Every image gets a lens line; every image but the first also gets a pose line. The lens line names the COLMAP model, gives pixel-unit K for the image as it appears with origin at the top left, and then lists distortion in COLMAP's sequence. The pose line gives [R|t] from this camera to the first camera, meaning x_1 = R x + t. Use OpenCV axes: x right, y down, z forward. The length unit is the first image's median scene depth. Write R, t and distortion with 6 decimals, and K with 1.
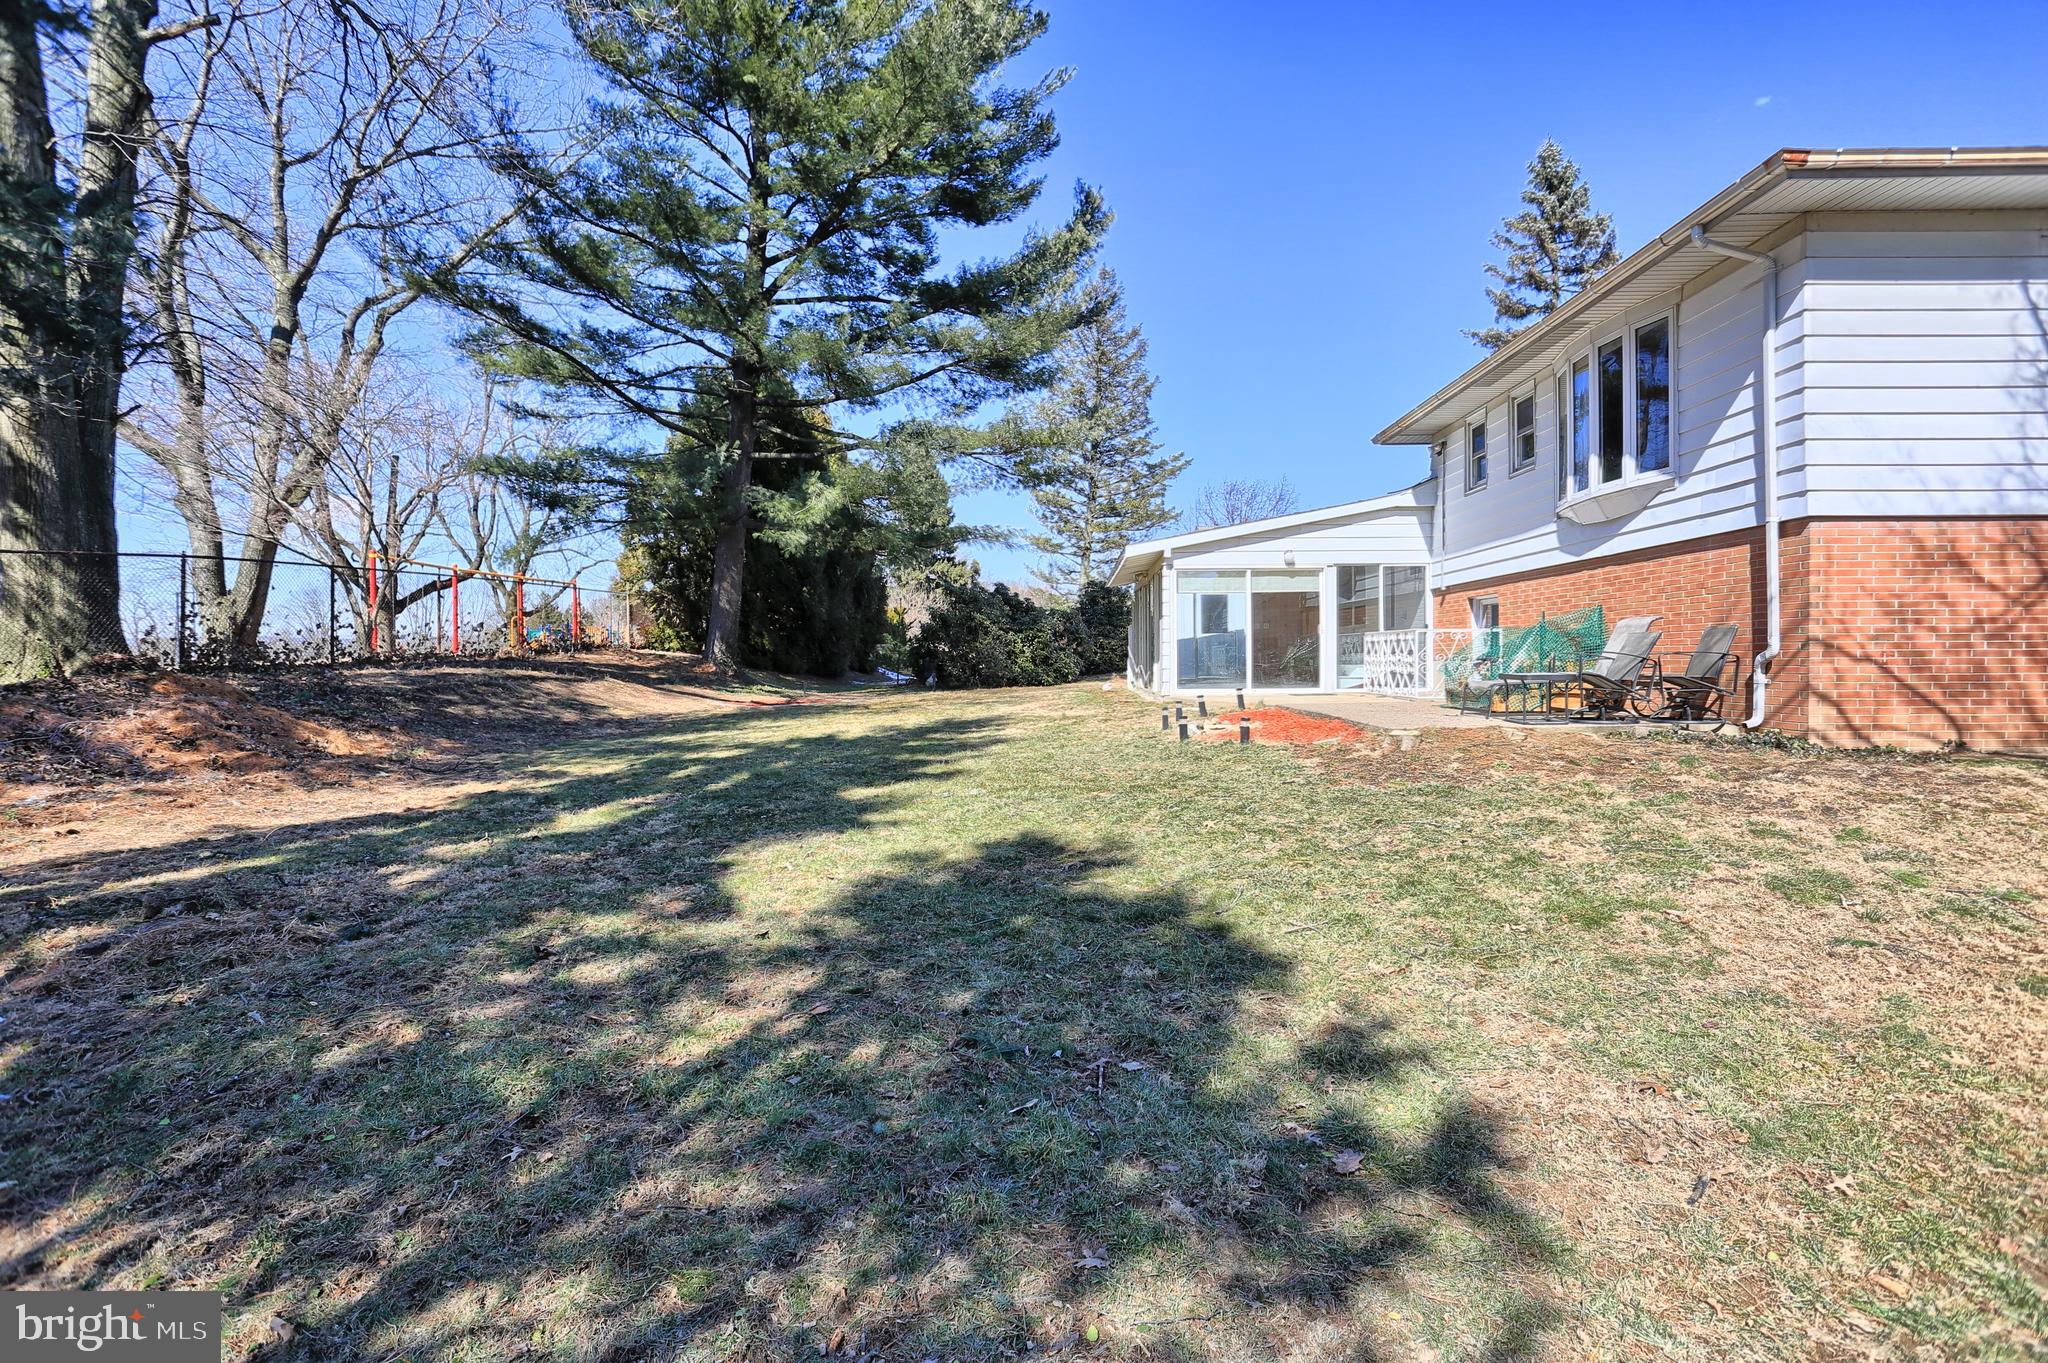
lens RADIAL K [[987.4, 0, 1045.7], [0, 987.4, 678.0], [0, 0, 1]] dist [-0.036992, 0.002018]
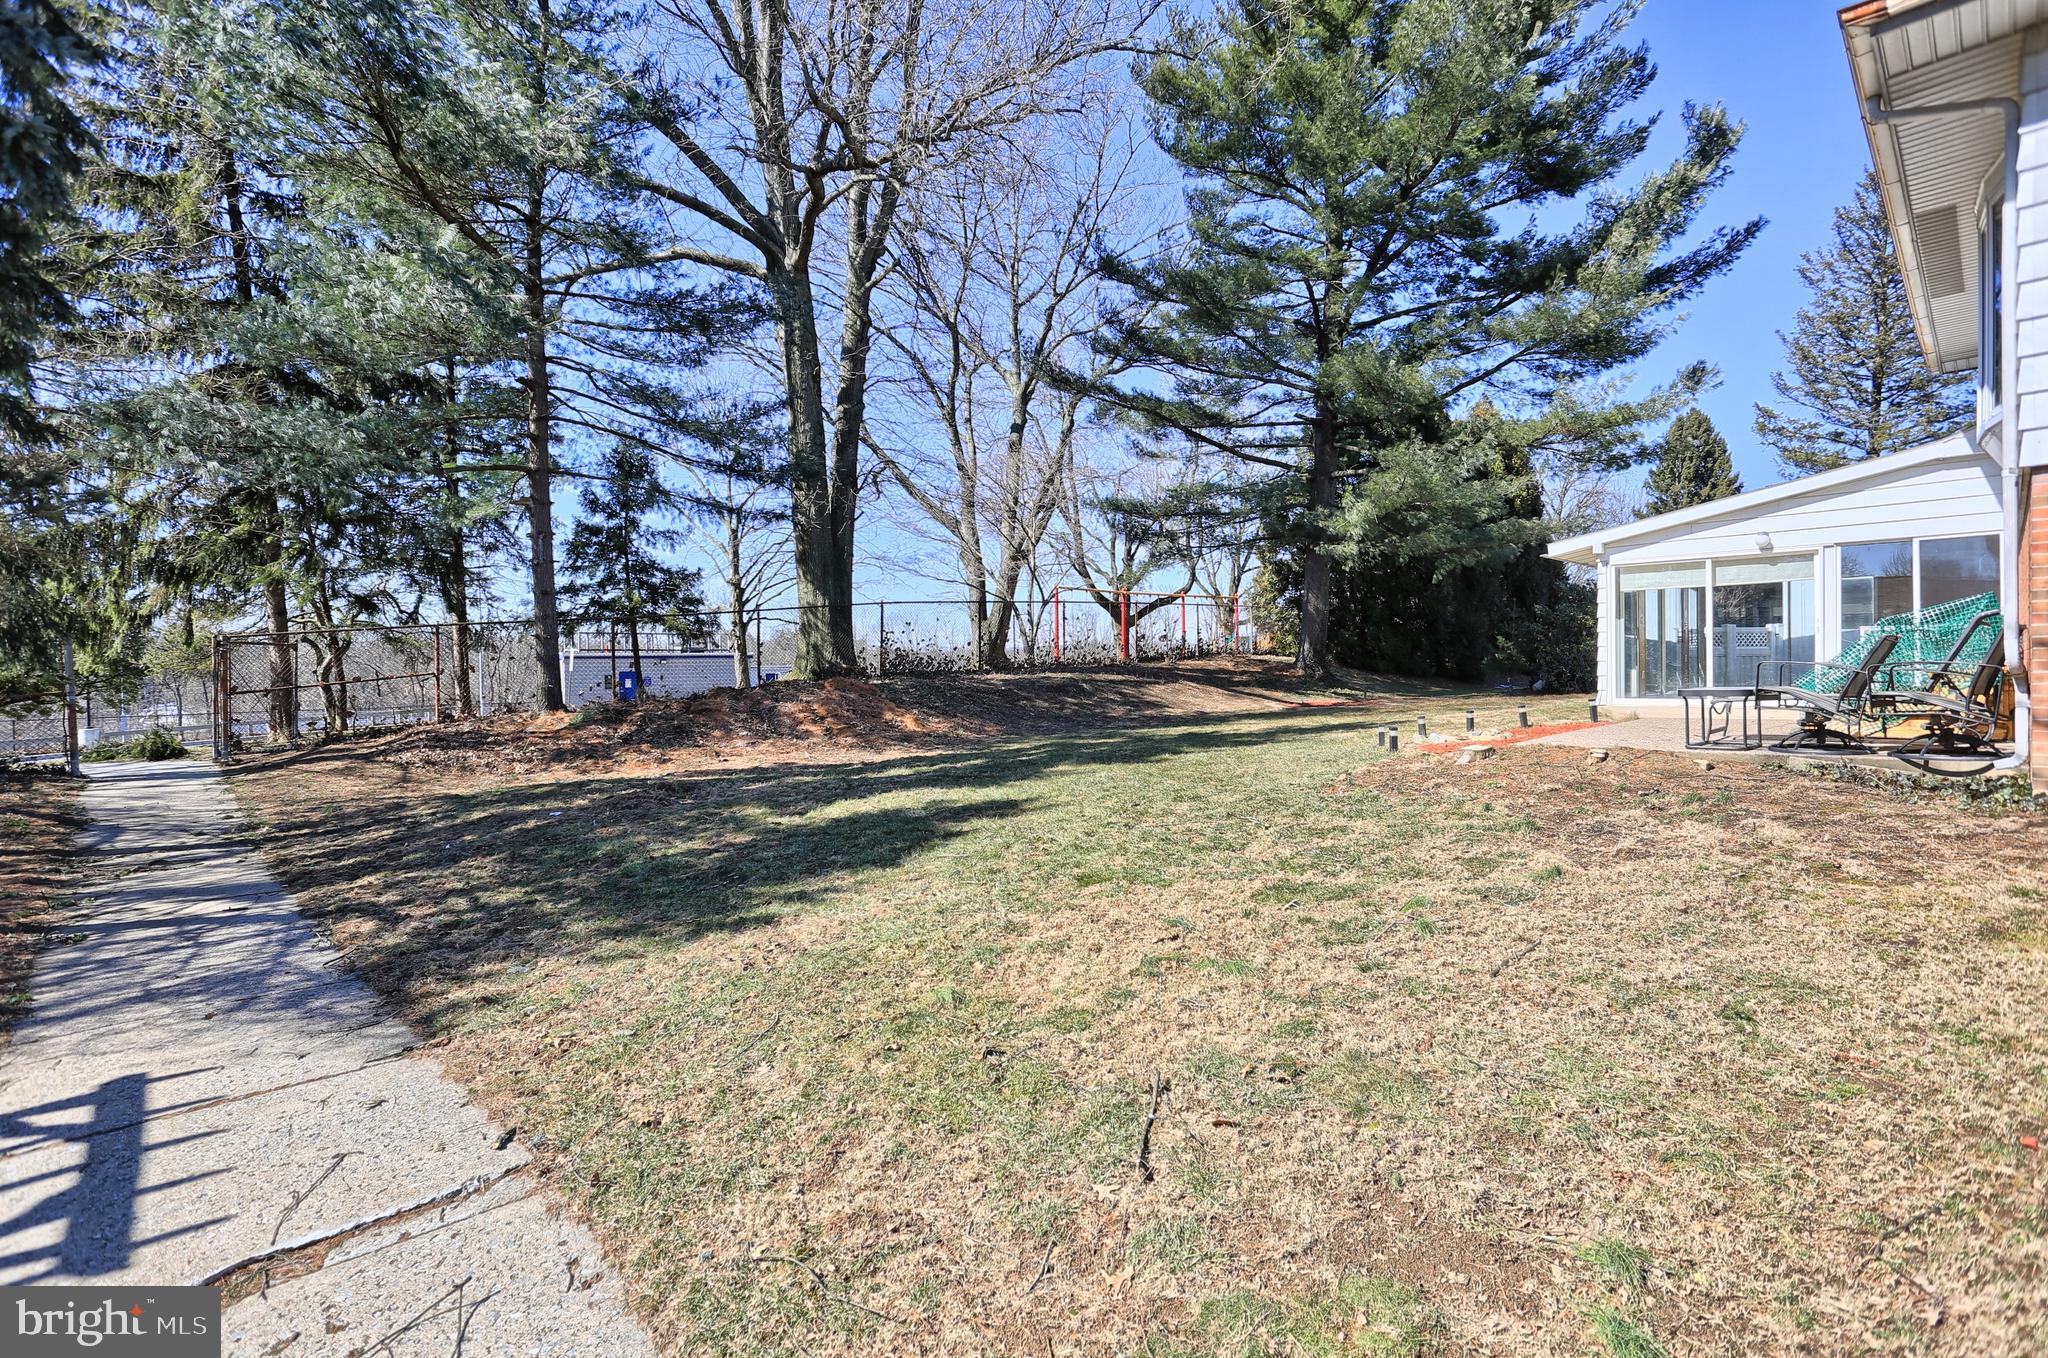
lens RADIAL K [[987.4, 0, 1036.3], [0, 987.4, 675.5], [0, 0, 1]] dist [-0.036992, 0.002018]
pose [[0.727595, 0.003169, -0.686000, 0.363892], [-0.006493, 0.999976, -0.002267, -0.004084], [0.685976, 0.006104, 0.727598, -0.008881]]
